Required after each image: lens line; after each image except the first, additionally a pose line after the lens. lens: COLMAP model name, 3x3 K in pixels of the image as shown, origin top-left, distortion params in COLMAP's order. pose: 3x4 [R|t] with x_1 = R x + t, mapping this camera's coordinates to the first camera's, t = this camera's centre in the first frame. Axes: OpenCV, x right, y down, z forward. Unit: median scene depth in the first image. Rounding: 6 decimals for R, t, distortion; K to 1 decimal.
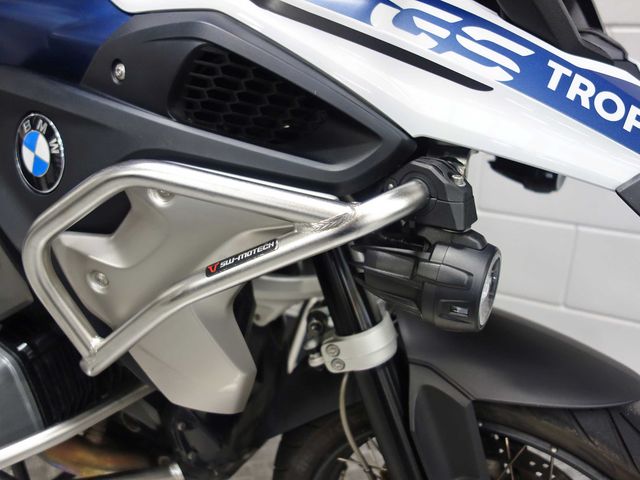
lens RADIAL K [[550.8, 0, 320.0], [0, 550.8, 240.0], [0, 0, 1]] dist [-0.001844, -0.000399]
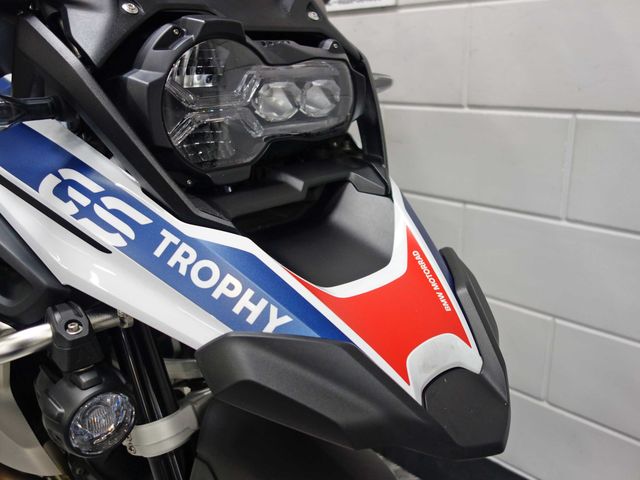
lens RADIAL K [[550.8, 0, 320.0], [0, 550.8, 240.0], [0, 0, 1]] dist [-0.001844, -0.000399]
pose [[0.956151, 0.069291, -0.284561, 1.061506], [-0.081467, 0.996189, -0.031162, -0.295639], [0.281317, 0.052977, 0.958151, -0.007833]]
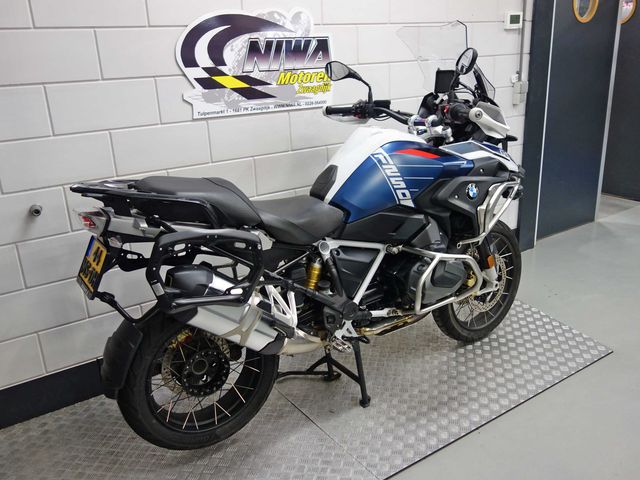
lens RADIAL K [[550.8, 0, 320.0], [0, 550.8, 240.0], [0, 0, 1]] dist [-0.001844, -0.000399]
pose [[0.468014, -0.305292, 0.829313, -6.280980], [0.363670, 0.921823, 0.134114, -1.078086], [-0.805423, 0.238829, 0.542452, -0.465103]]
